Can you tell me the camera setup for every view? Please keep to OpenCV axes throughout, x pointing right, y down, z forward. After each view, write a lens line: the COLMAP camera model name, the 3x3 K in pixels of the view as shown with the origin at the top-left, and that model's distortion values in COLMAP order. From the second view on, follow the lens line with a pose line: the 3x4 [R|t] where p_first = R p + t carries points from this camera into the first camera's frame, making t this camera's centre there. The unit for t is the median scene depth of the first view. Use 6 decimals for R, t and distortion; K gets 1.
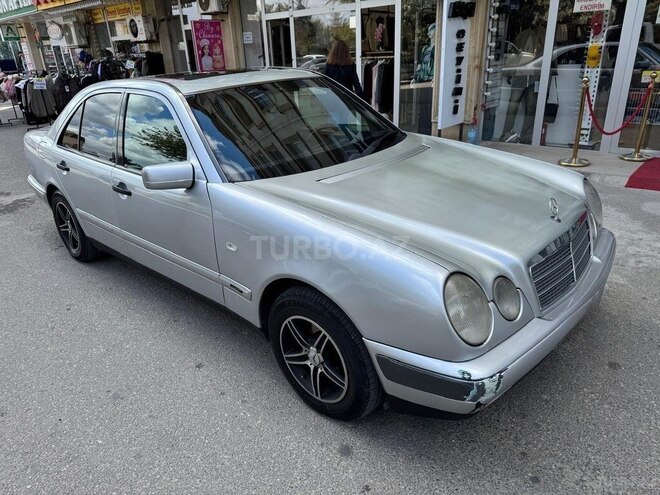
lens RADIAL K [[468.4, 0, 328.1], [0, 468.4, 250.7], [0, 0, 1]] dist [0.005579, -0.004935]
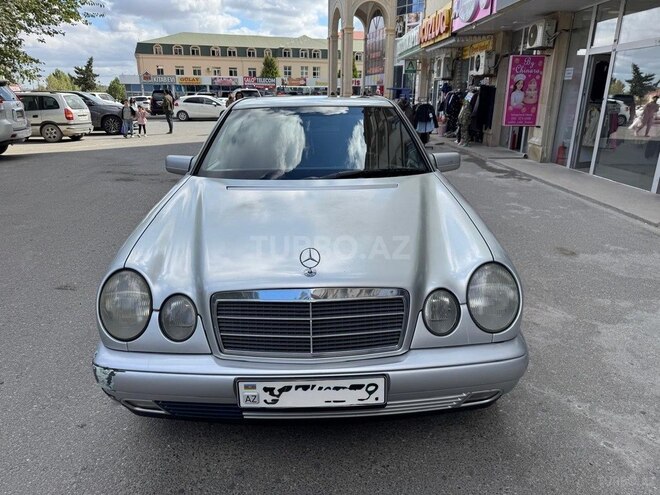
lens RADIAL K [[469.6, 0, 330.0], [0, 469.6, 247.5], [0, 0, 1]] dist [0.006345, -0.008008]
pose [[0.698034, 0.267437, -0.664249, 0.361206], [-0.314370, 0.947914, 0.051286, -0.056911], [0.643367, 0.173020, 0.745750, 0.127753]]
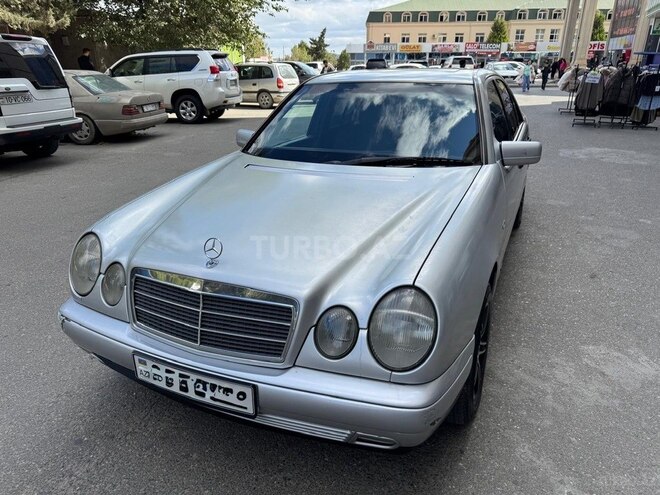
lens RADIAL K [[469.6, 0, 330.0], [0, 469.6, 247.5], [0, 0, 1]] dist [0.006345, -0.008008]
pose [[0.319750, 0.388140, -0.864354, 0.426746], [-0.380353, 0.888097, 0.258098, -0.131661], [0.867808, 0.246233, 0.431599, 0.276471]]
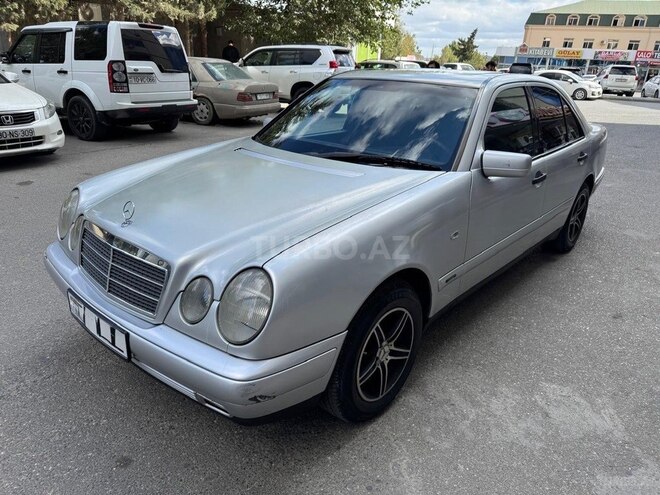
lens RADIAL K [[469.6, 0, 330.0], [0, 469.6, 247.5], [0, 0, 1]] dist [0.006345, -0.008008]
pose [[0.026722, 0.417377, -0.908340, 0.468386], [-0.432183, 0.824178, 0.365991, -0.188760], [0.901390, 0.382789, 0.202407, 0.405245]]
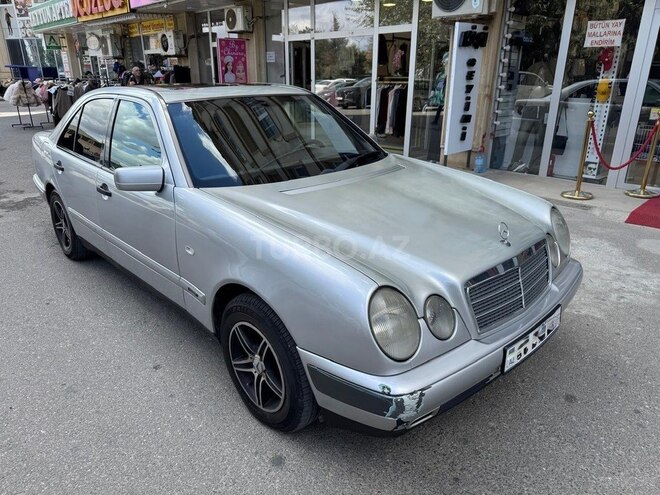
lens RADIAL K [[469.6, 0, 330.0], [0, 469.6, 247.5], [0, 0, 1]] dist [0.006345, -0.008008]
pose [[0.996883, 0.066615, -0.042267, 0.052602], [-0.068633, 0.996475, -0.048246, 0.005276], [0.038904, 0.050997, 0.997941, -0.004332]]
